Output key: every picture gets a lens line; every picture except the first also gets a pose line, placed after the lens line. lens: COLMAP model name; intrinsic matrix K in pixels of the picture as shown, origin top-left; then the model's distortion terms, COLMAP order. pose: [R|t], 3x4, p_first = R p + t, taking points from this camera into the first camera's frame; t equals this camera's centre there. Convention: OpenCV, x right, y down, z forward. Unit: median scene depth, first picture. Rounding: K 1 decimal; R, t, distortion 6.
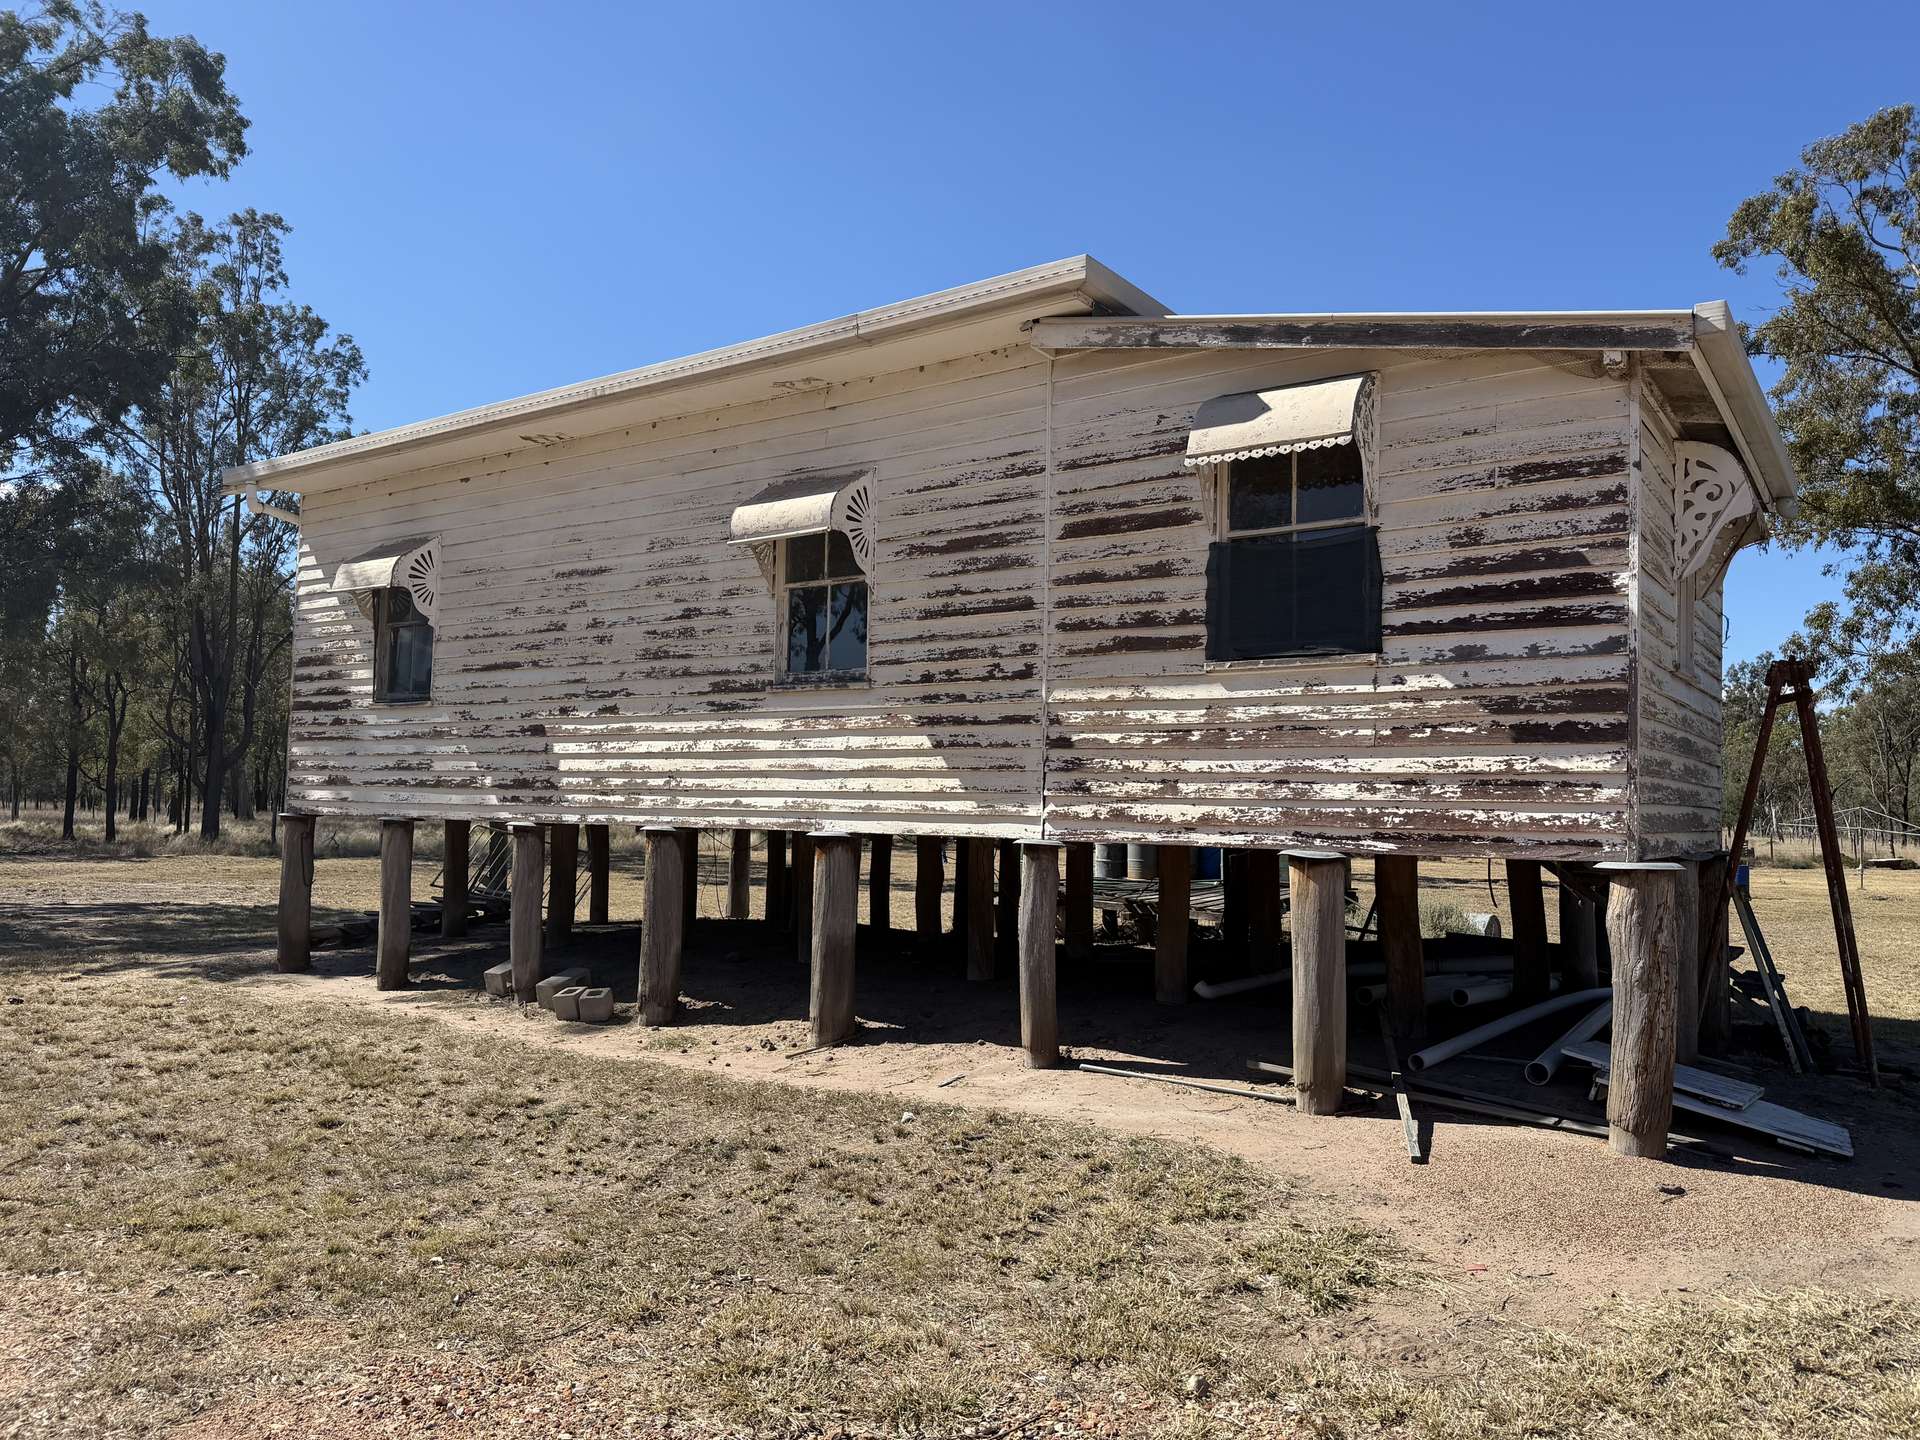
lens RADIAL K [[1357.9, 0, 956.3], [0, 1357.9, 716.5], [0, 0, 1]] dist [0.009321, -0.007546]
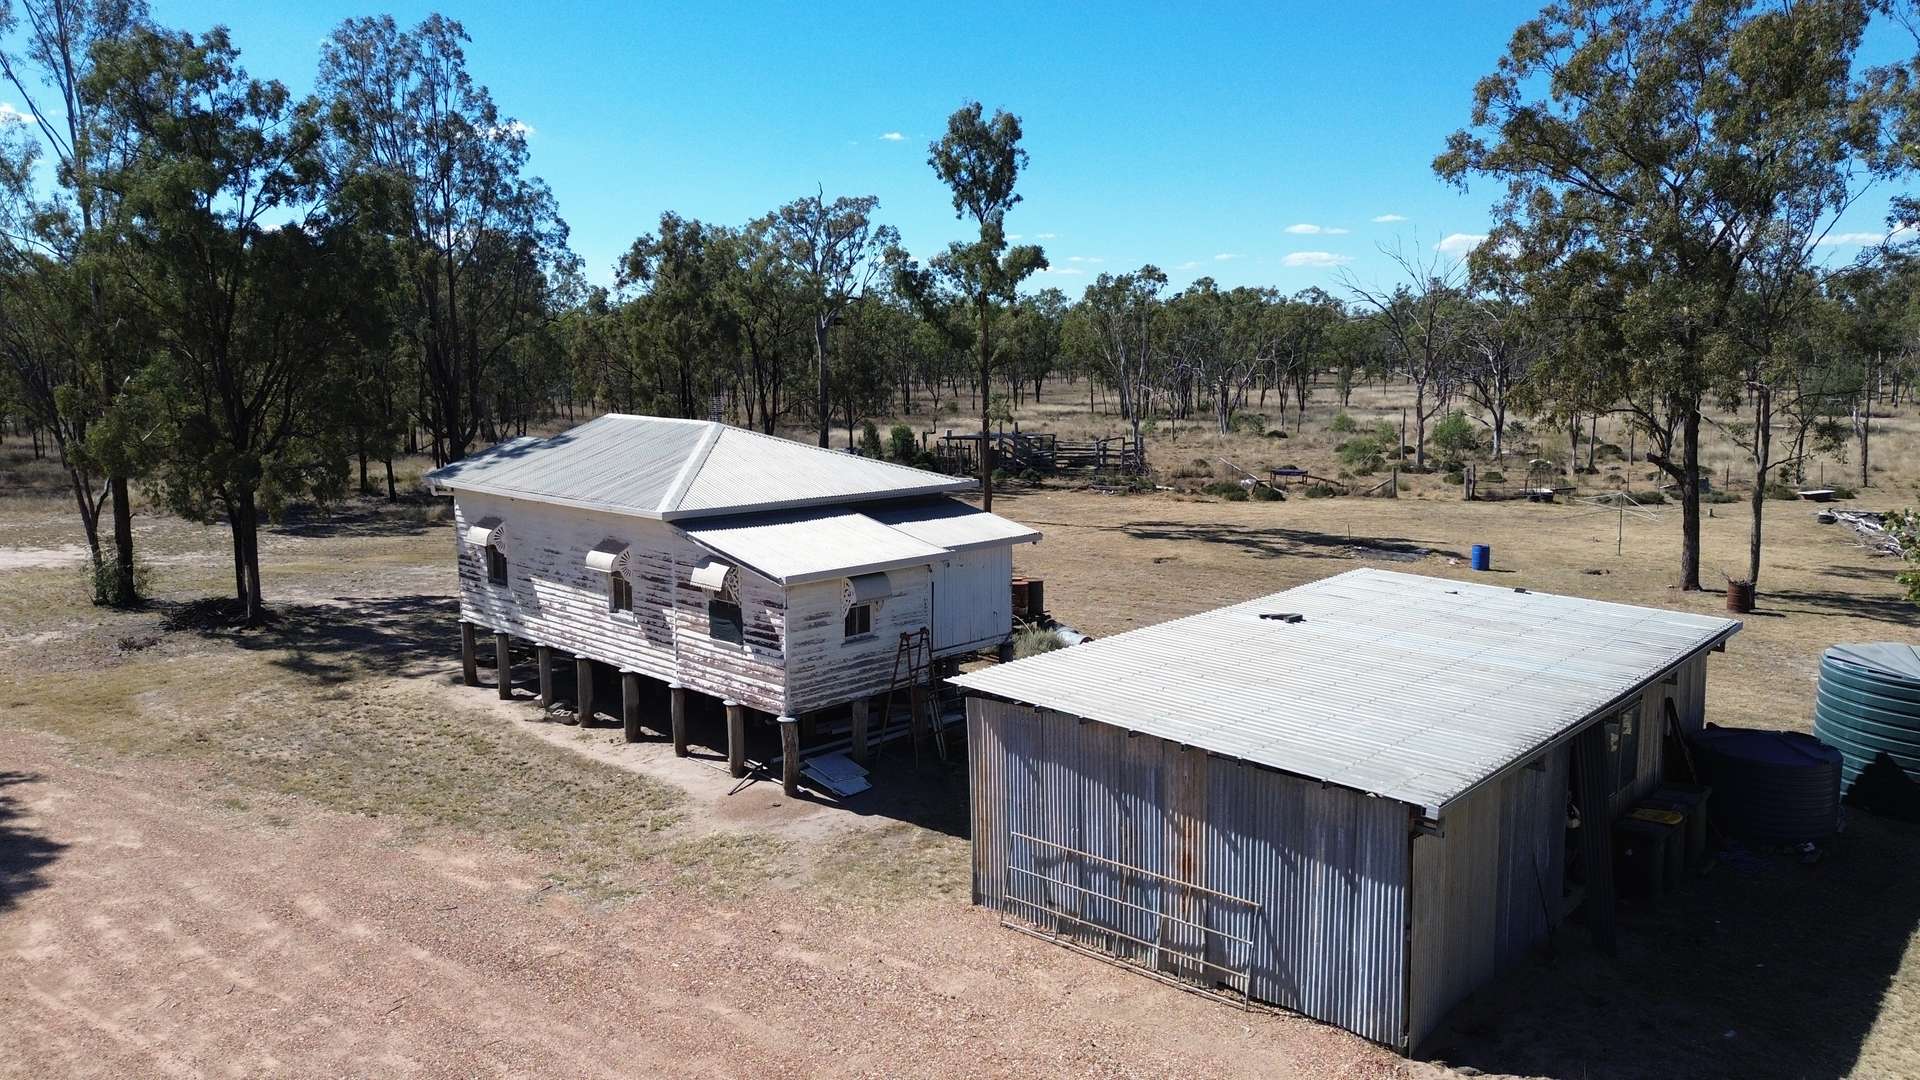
lens RADIAL K [[1303.0, 0, 964.1], [0, 1303.0, 541.3], [0, 0, 1]] dist [-0.007467, -0.001950]
pose [[0.989466, 0.000614, -0.144763, 1.173520], [0.028521, 0.979565, 0.199096, -0.820647], [0.141927, -0.201128, 0.969229, -1.745854]]
